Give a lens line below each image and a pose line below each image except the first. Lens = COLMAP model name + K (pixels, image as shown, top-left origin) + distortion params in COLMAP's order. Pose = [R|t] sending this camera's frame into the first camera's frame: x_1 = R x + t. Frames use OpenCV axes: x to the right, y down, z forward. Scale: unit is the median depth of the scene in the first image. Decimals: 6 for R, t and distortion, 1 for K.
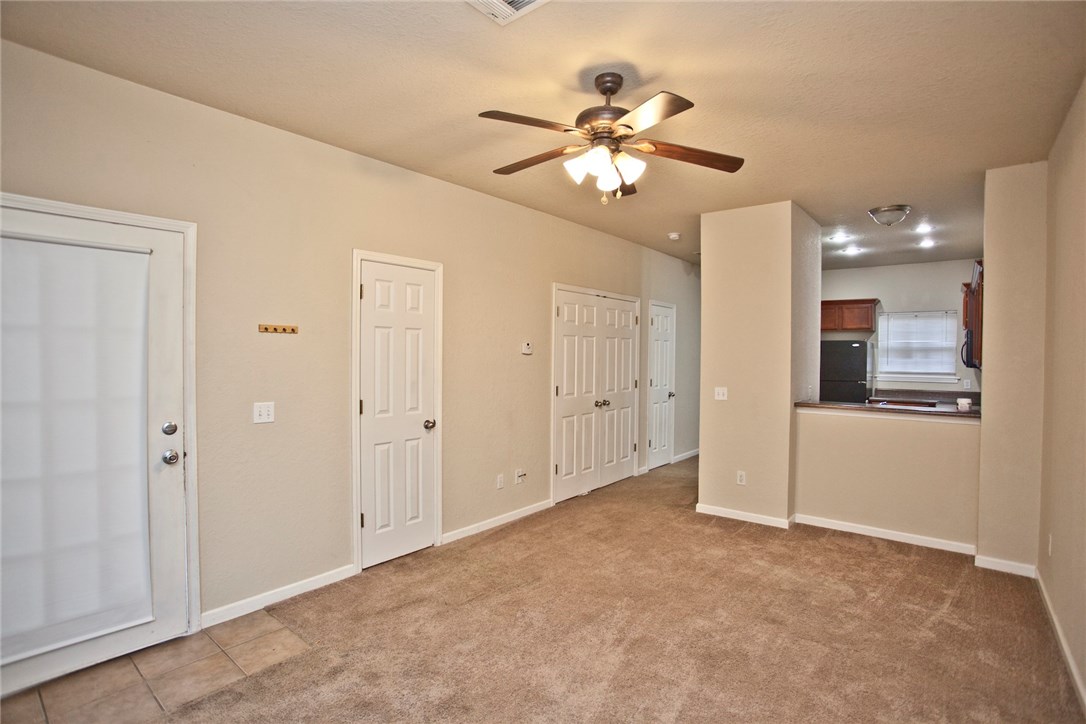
lens RADIAL K [[545.7, 0, 526.1], [0, 545.7, 359.8], [0, 0, 1]] dist [-0.044214, 0.022237]
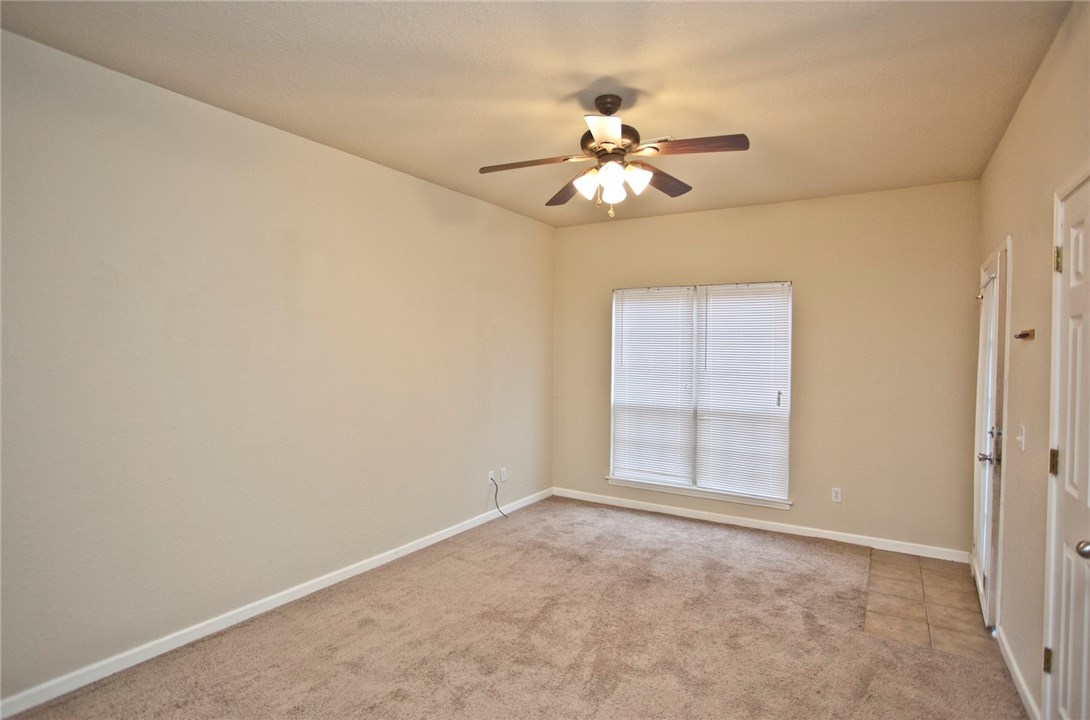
lens RADIAL K [[547.8, 0, 550.8], [0, 547.8, 359.0], [0, 0, 1]] dist [-0.044214, 0.022237]
pose [[-0.984633, -0.011394, -0.174261, 0.321690], [-0.016409, 0.999491, 0.027368, -0.026338], [0.173861, 0.029807, -0.984319, 1.481854]]
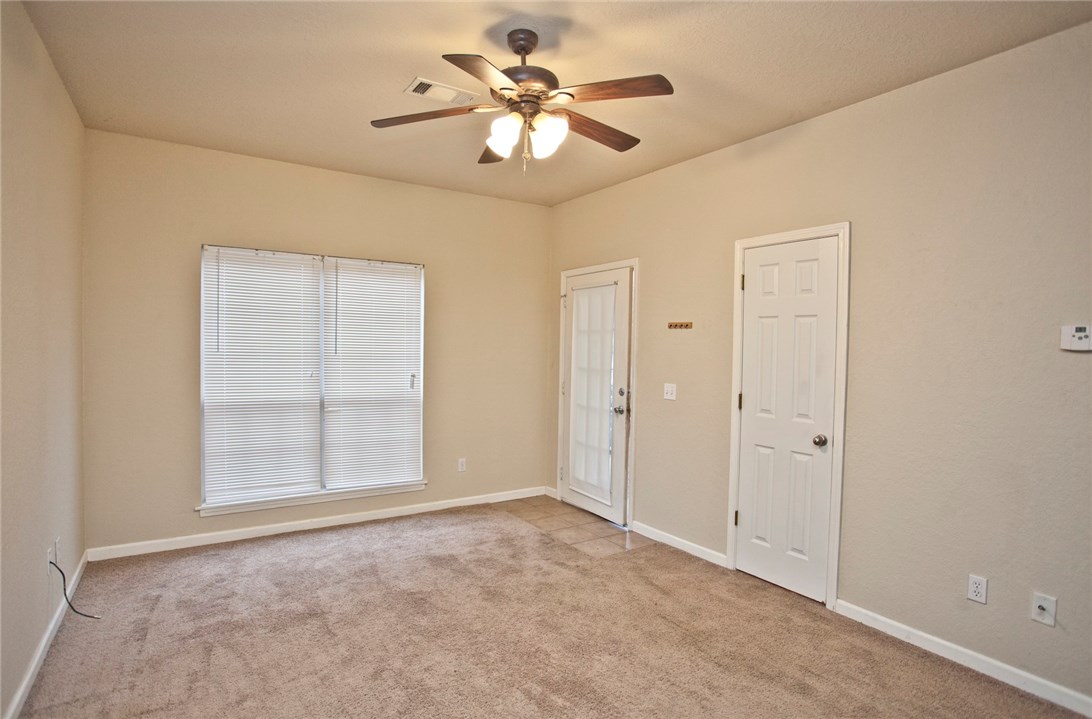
lens RADIAL K [[548.8, 0, 544.9], [0, 548.8, 356.5], [0, 0, 1]] dist [-0.044214, 0.022237]
pose [[-0.274540, 0.010010, -0.961523, 0.739595], [-0.033451, 0.999241, 0.019953, -0.000569], [0.960994, 0.037642, -0.273997, 0.944209]]
